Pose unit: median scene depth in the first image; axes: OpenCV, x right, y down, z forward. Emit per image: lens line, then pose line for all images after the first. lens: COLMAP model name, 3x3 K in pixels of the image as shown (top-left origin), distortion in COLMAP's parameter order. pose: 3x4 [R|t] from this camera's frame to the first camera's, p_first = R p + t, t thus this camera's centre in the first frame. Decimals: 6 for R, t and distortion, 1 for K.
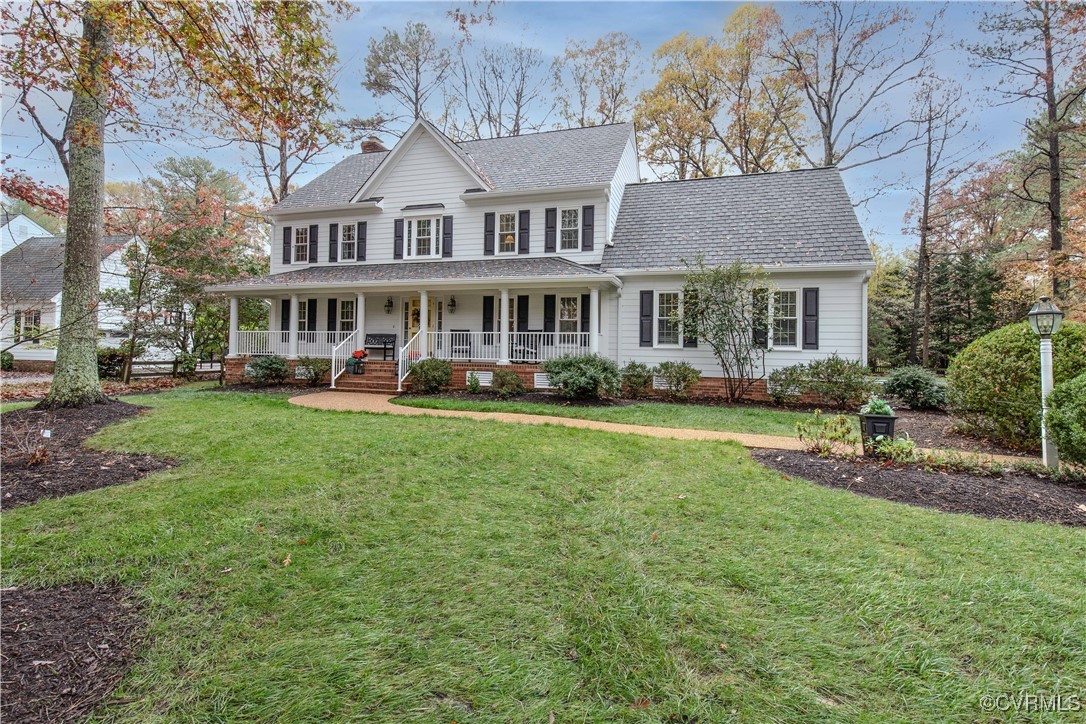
lens RADIAL K [[476.7, 0, 548.3], [0, 476.7, 341.2], [0, 0, 1]] dist [0.002272, -0.000819]
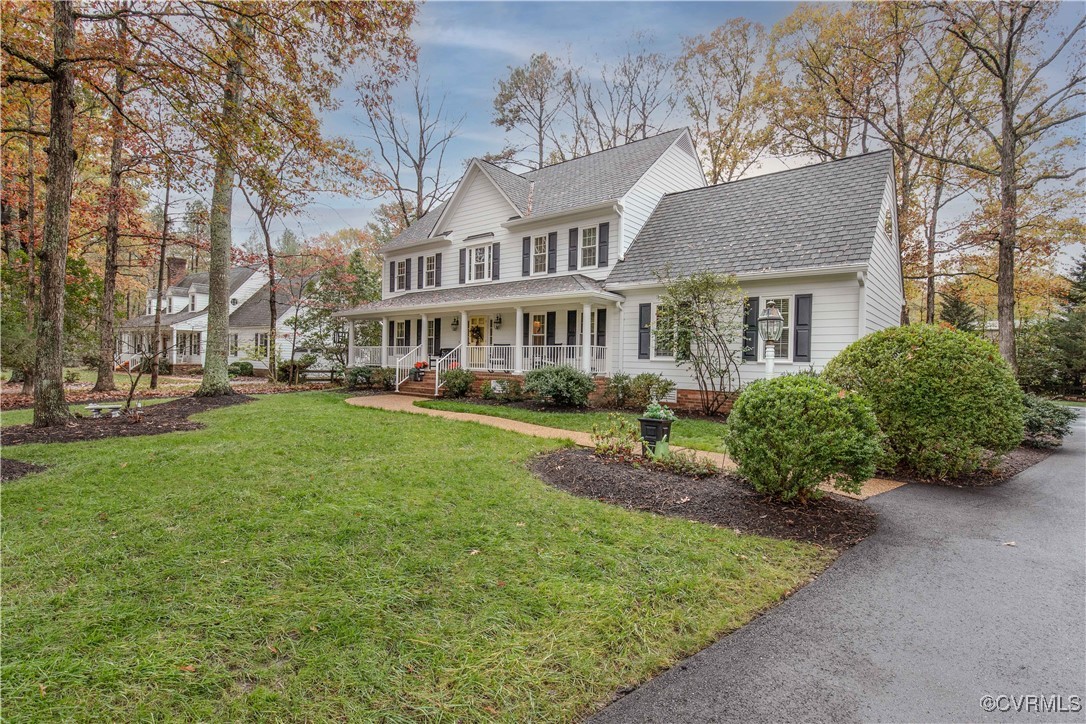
lens RADIAL K [[487.5, 0, 556.9], [0, 487.5, 371.9], [0, 0, 1]] dist [-0.001214, 0.000188]
pose [[0.934679, 0.011468, -0.355308, 0.353581], [-0.000617, 0.999530, 0.030639, 0.006439], [0.355492, -0.028418, 0.934247, -0.034189]]
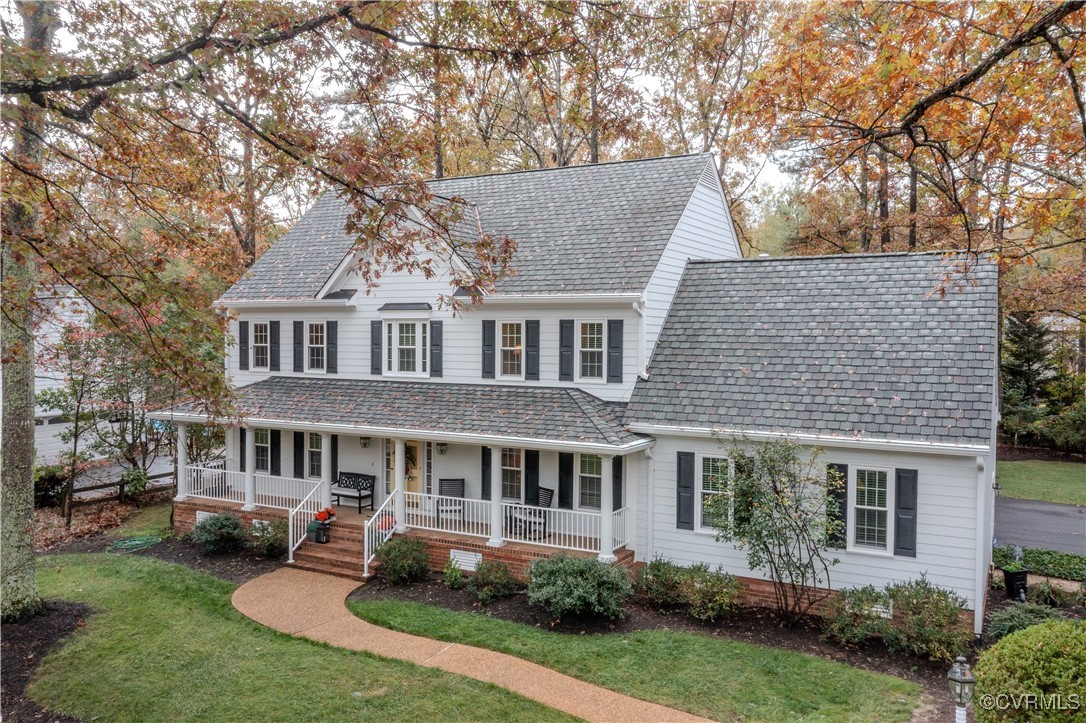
lens RADIAL K [[807.5, 0, 547.0], [0, 807.5, 369.3], [0, 0, 1]] dist [-0.008628, 0.014781]
pose [[0.981693, -0.002740, -0.190450, 0.205700], [0.010783, 0.999092, 0.041209, -0.250635], [0.190164, -0.042508, 0.980832, -0.206514]]
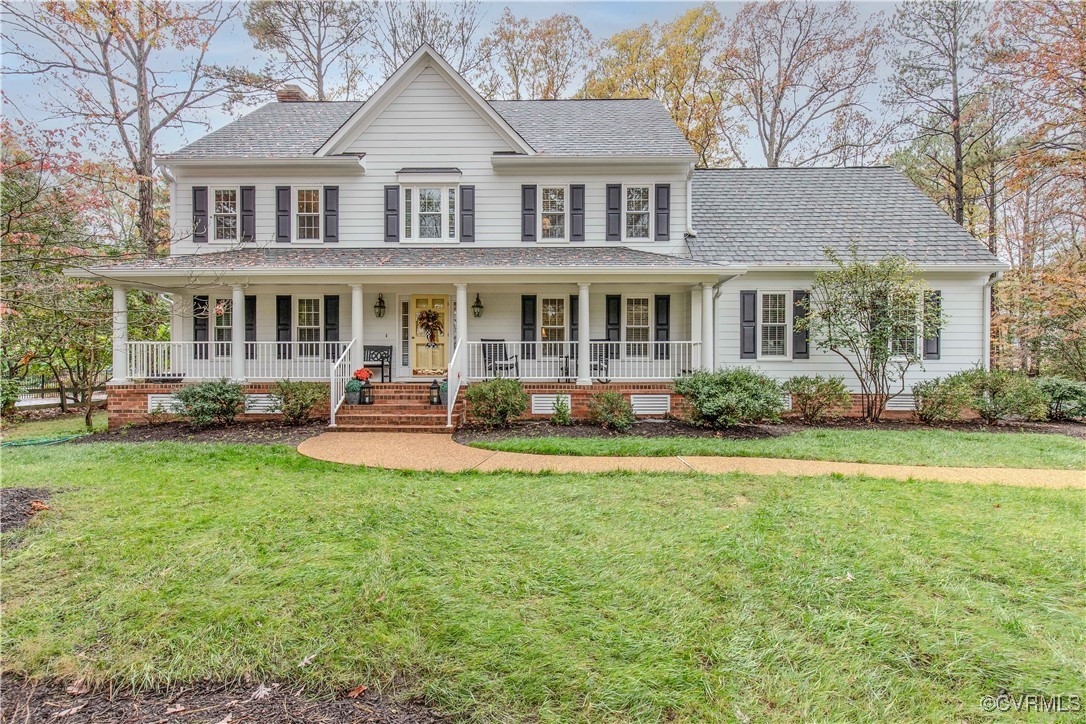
lens RADIAL K [[476.7, 0, 548.3], [0, 476.7, 366.1], [0, 0, 1]] dist [0.002272, -0.000819]
pose [[0.963871, -0.014906, 0.265953, -0.306903], [0.009321, 0.999709, 0.022249, 0.002197], [-0.266207, -0.018966, 0.963729, 0.261308]]
